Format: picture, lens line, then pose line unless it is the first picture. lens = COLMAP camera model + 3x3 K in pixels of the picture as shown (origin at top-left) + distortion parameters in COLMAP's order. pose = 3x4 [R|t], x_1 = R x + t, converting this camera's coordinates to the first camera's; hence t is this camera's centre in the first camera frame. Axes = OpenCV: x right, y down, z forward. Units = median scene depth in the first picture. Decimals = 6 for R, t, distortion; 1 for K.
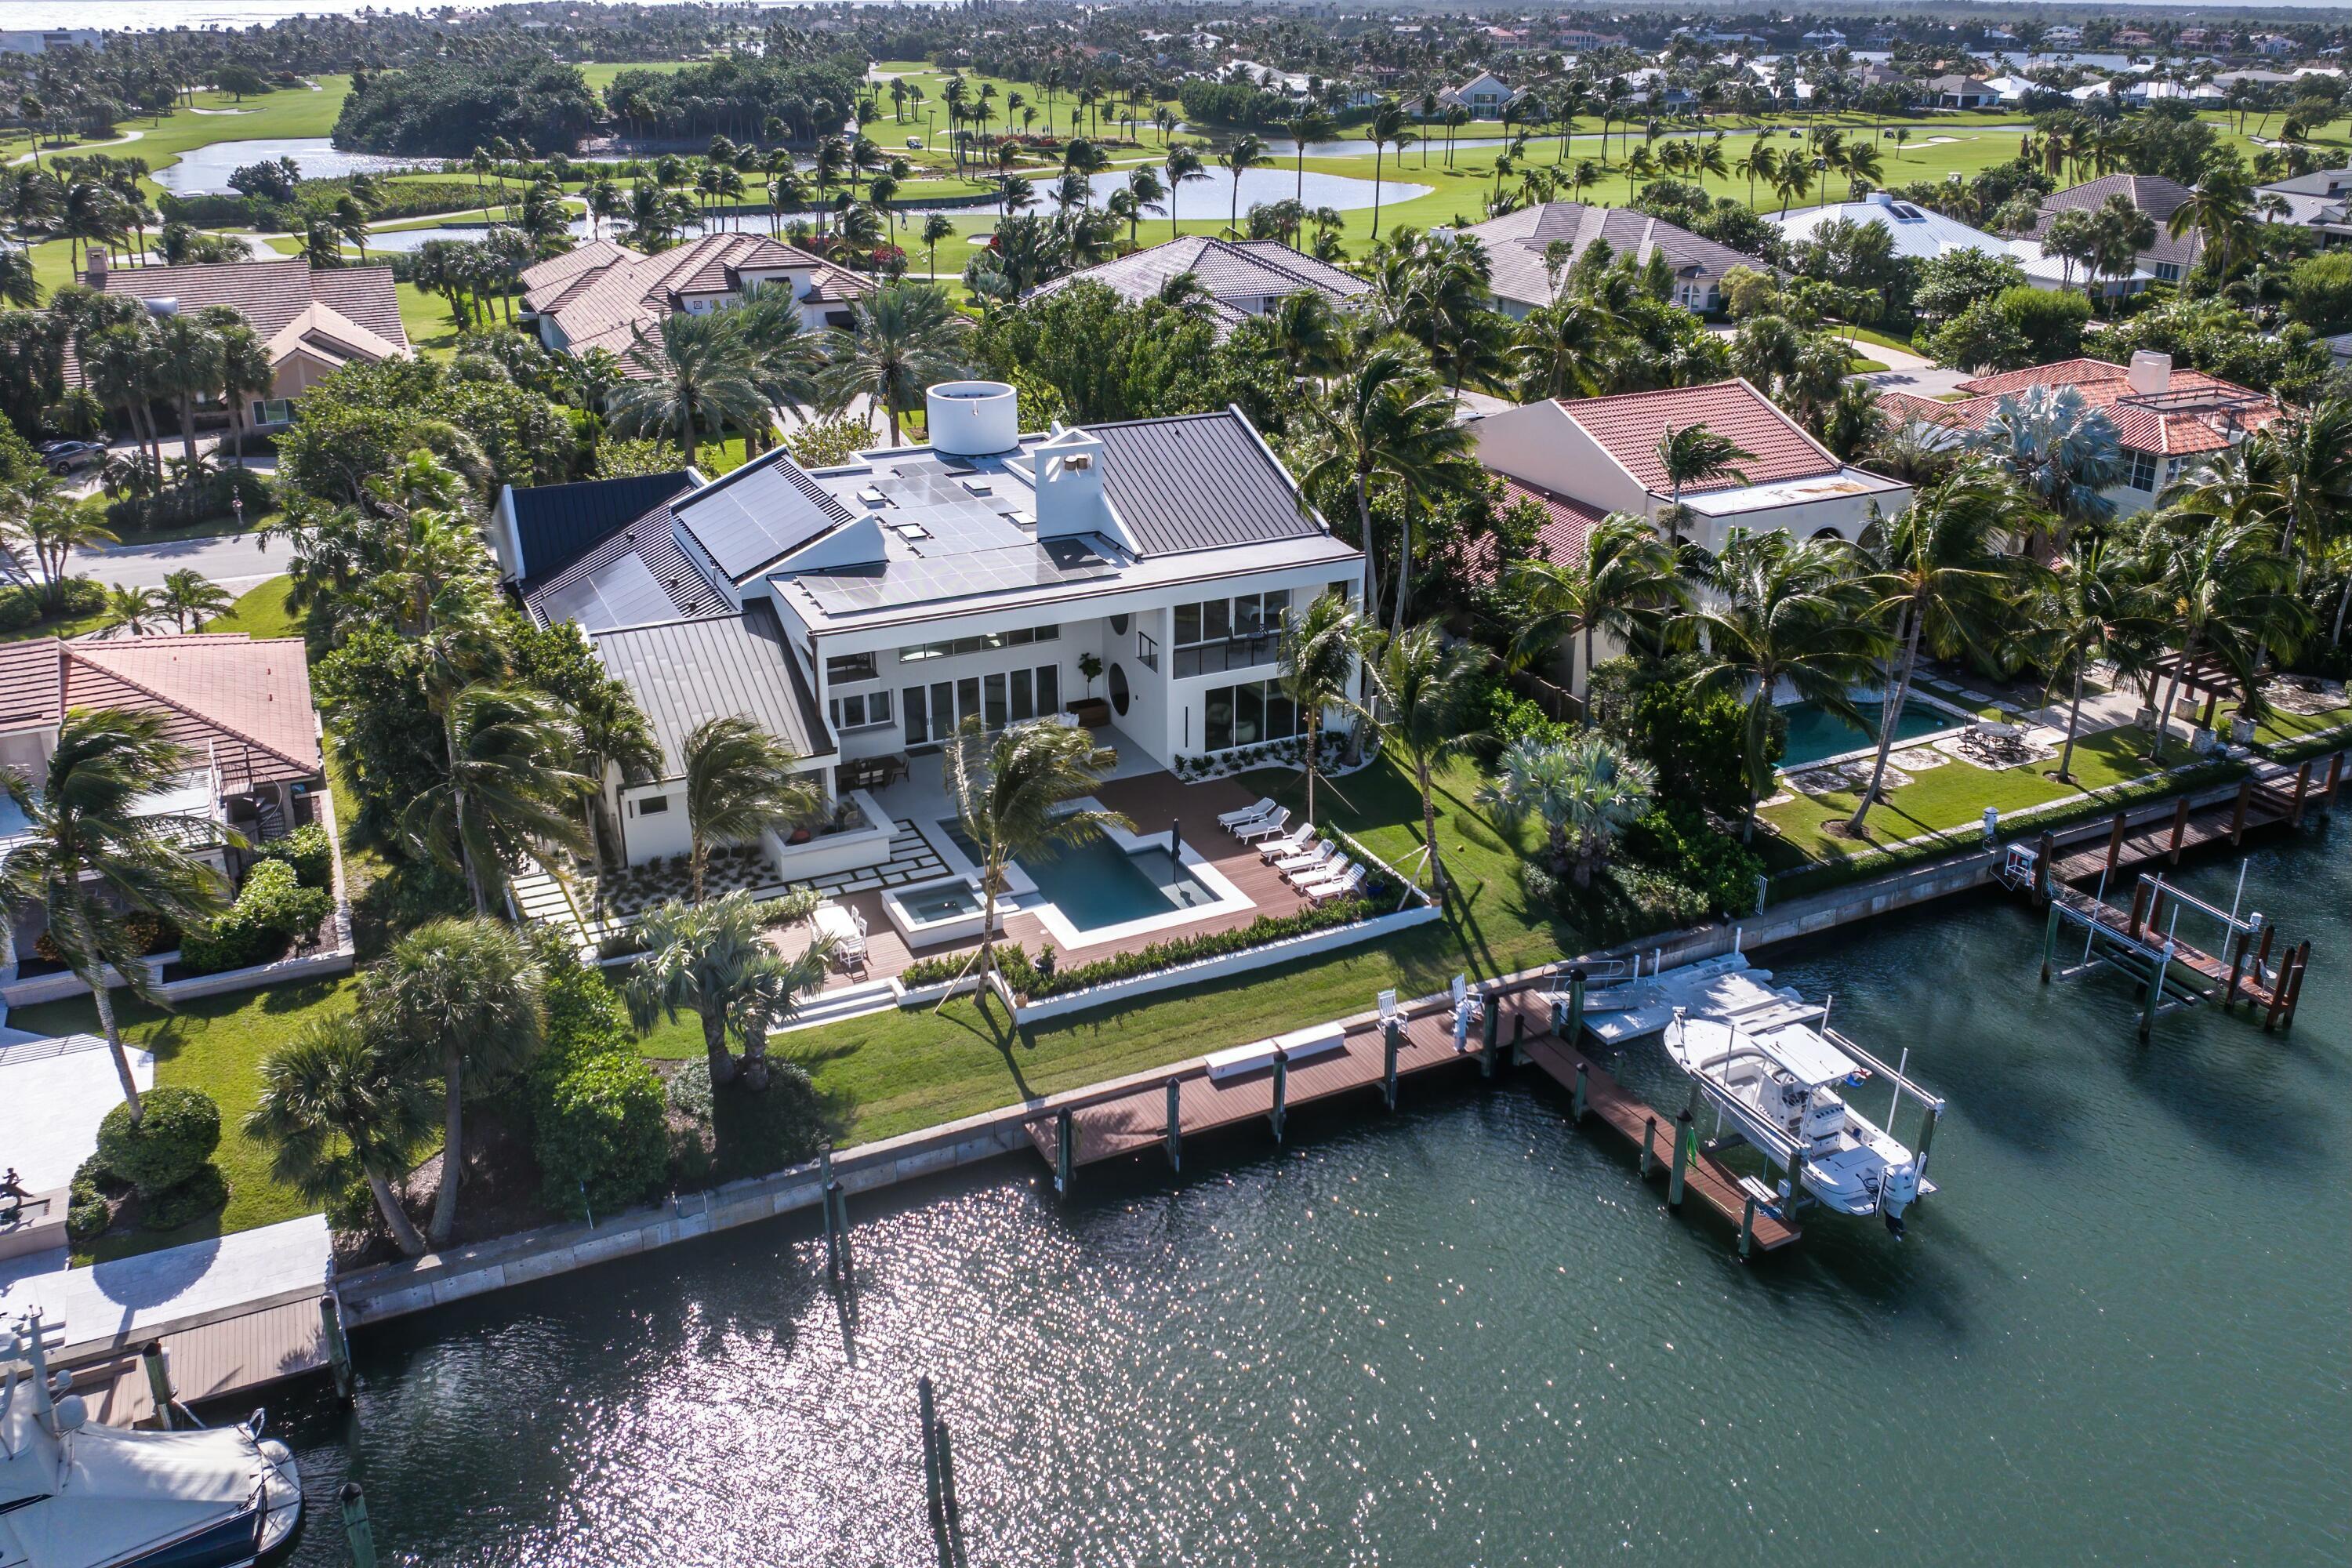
lens RADIAL K [[1816.6, 0, 1177.1], [0, 1816.6, 775.4], [0, 0, 1]] dist [-0.014369, -0.012740]
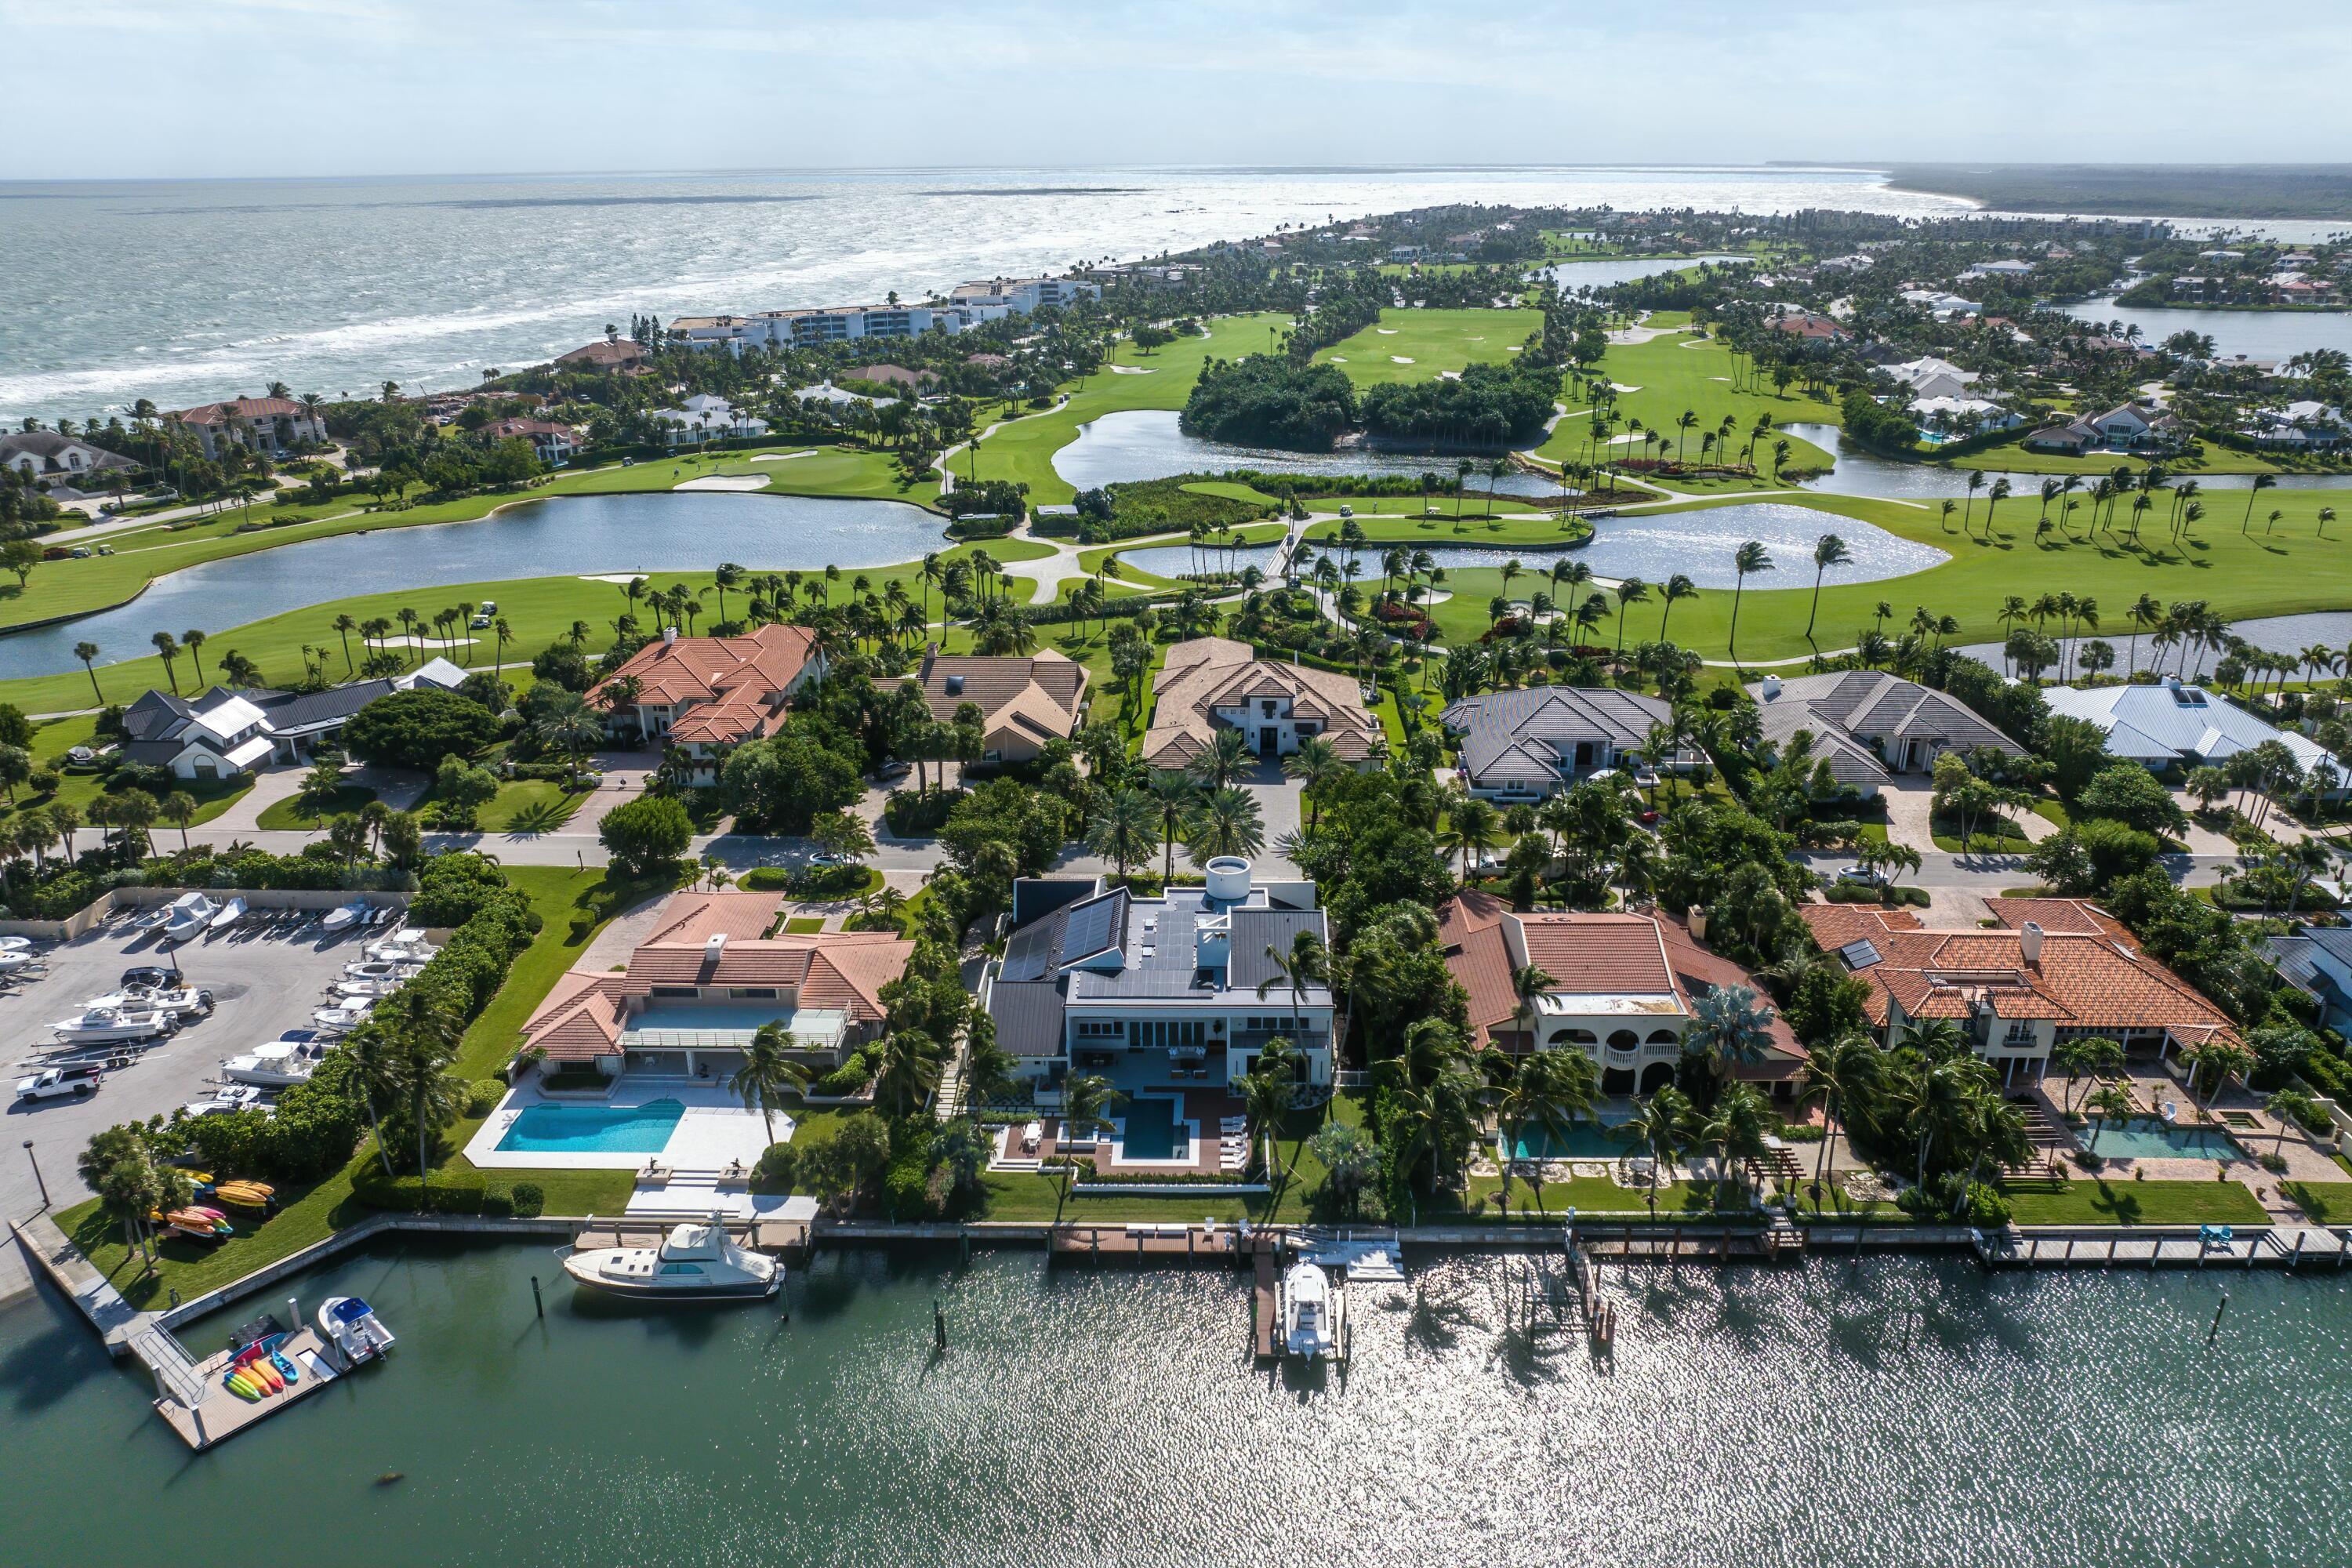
lens RADIAL K [[1622.8, 0, 1166.0], [0, 1622.8, 784.7], [0, 0, 1]] dist [-0.037896, 0.009377]
pose [[0.887662, 0.152013, -0.434682, 0.874826], [-0.171084, 0.985245, -0.004819, -0.411377], [0.427536, 0.078645, 0.900571, -0.974260]]
